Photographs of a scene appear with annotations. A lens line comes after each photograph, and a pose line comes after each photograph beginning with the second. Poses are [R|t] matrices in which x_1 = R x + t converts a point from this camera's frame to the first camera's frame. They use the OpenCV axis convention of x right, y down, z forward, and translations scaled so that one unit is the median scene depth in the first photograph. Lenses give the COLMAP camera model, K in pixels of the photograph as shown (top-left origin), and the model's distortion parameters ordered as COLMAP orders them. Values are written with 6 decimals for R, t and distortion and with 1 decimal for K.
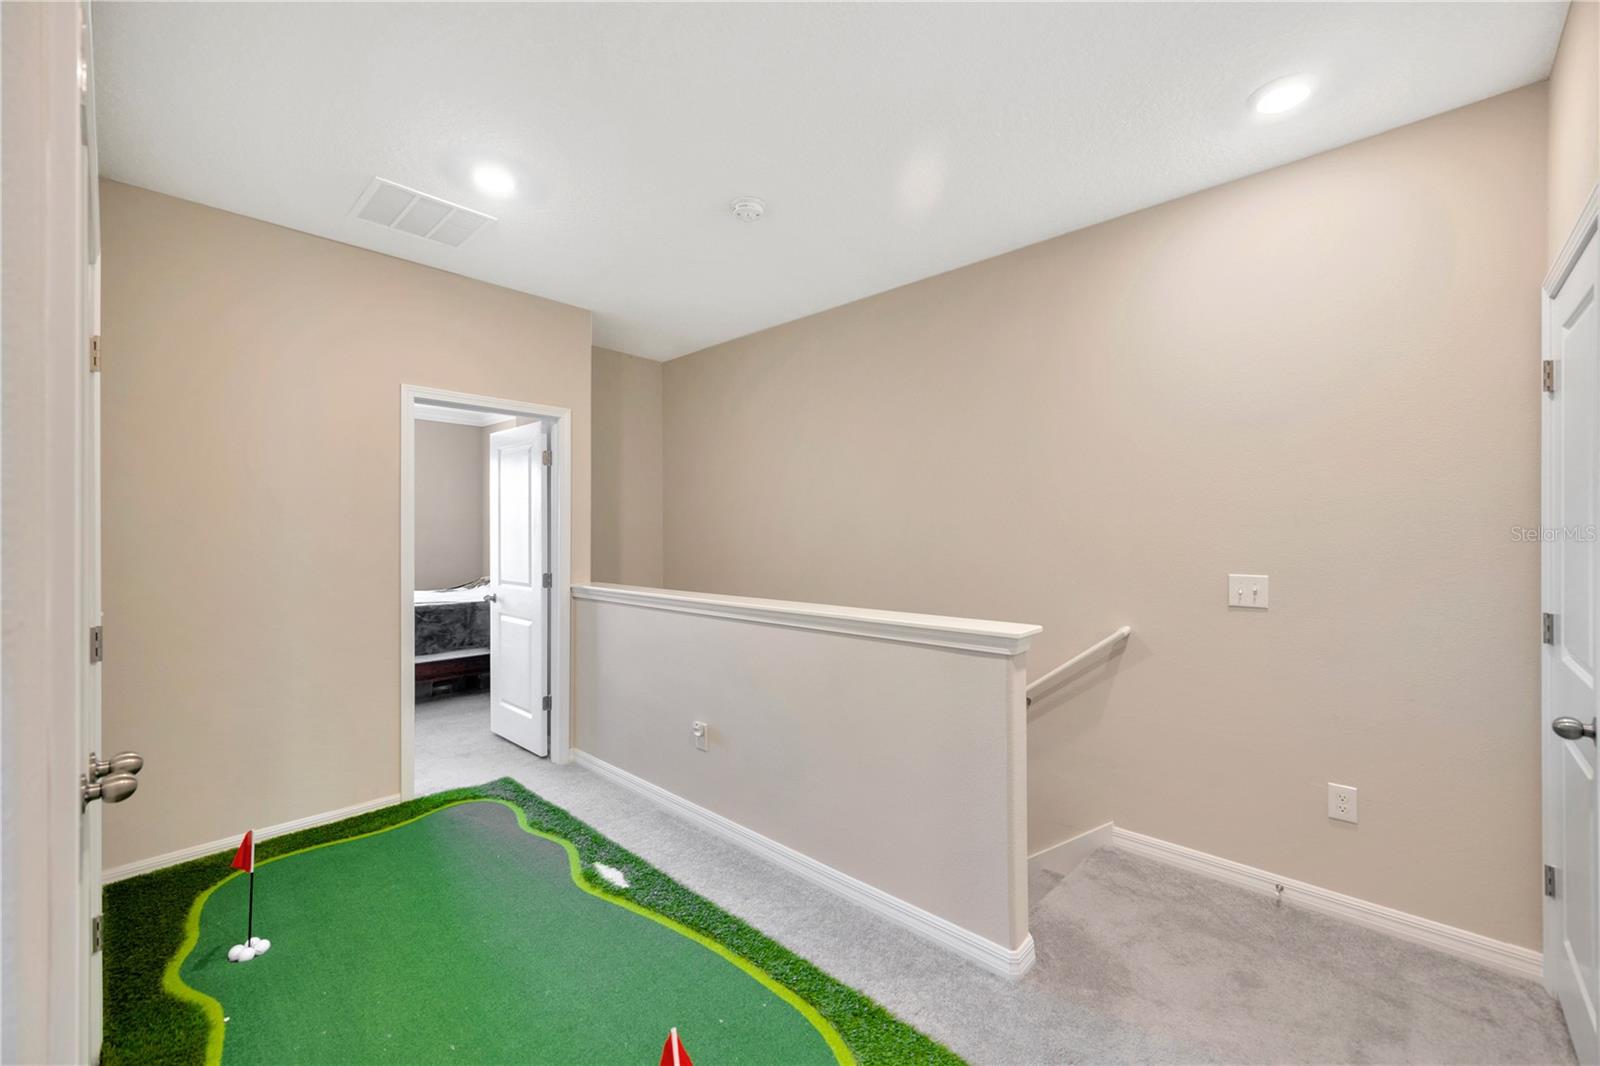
lens RADIAL K [[644.5, 0, 800.0], [0, 644.5, 533.0], [0, 0, 1]] dist [0.015541, 0.000022]
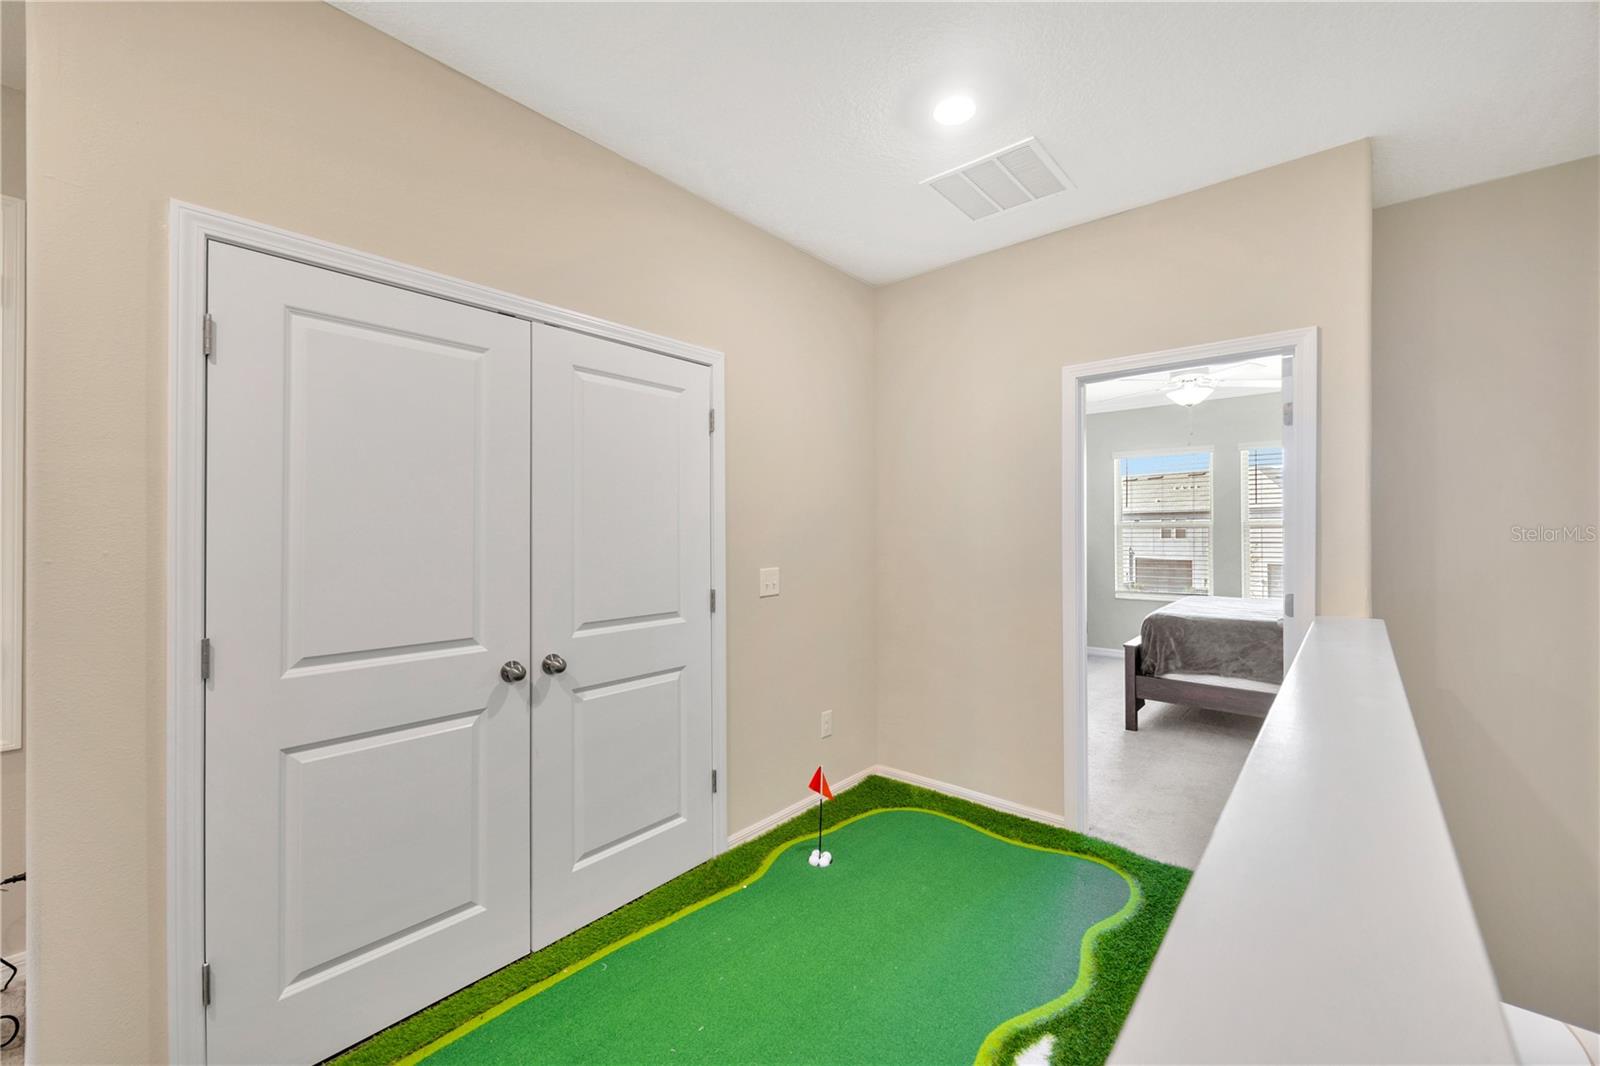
lens RADIAL K [[644.5, 0, 800.0], [0, 644.5, 533.0], [0, 0, 1]] dist [0.015541, 0.000022]
pose [[0.053843, 0.009006, -0.998509, 0.284628], [0.003704, 0.999951, 0.009218, -0.009786], [0.998543, -0.004195, 0.053807, 0.608896]]
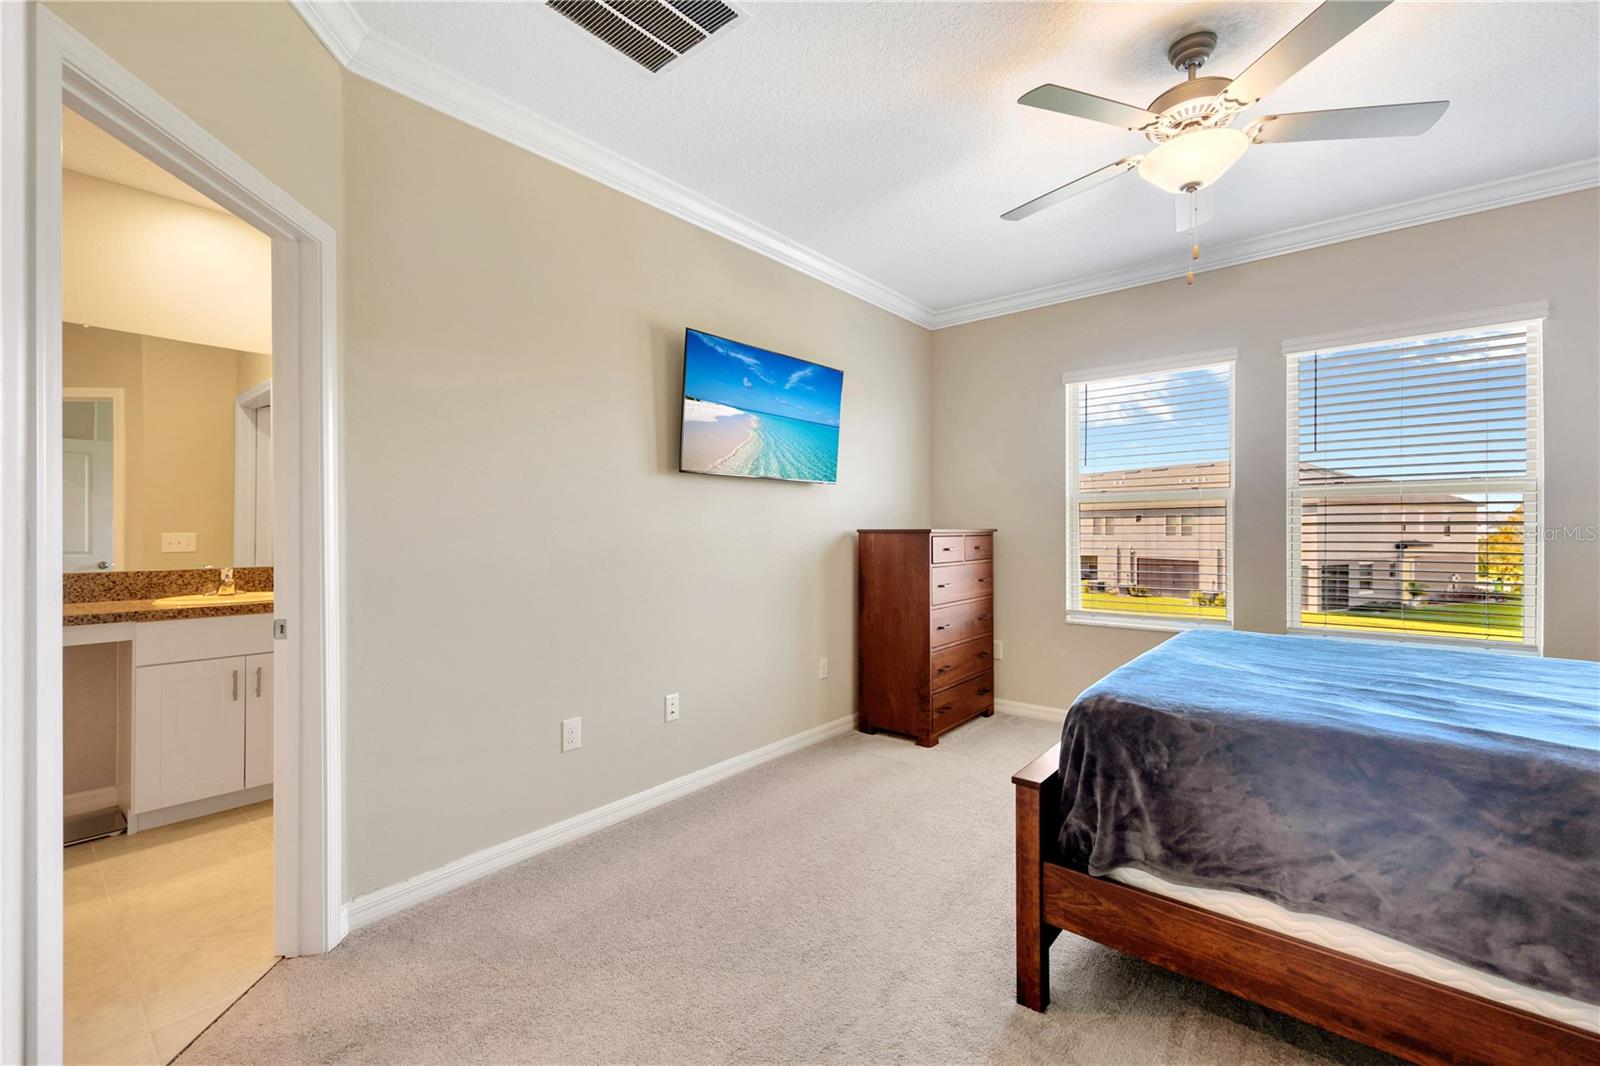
lens RADIAL K [[673.0, 0, 800.0], [0, 673.0, 533.0], [0, 0, 1]] dist [0.017063, 0.000020]
pose [[0.064587, 0.011840, -0.997842, -0.564139], [-0.001015, 0.999930, 0.011799, 0.043734], [0.997912, 0.000251, 0.064594, 1.193184]]
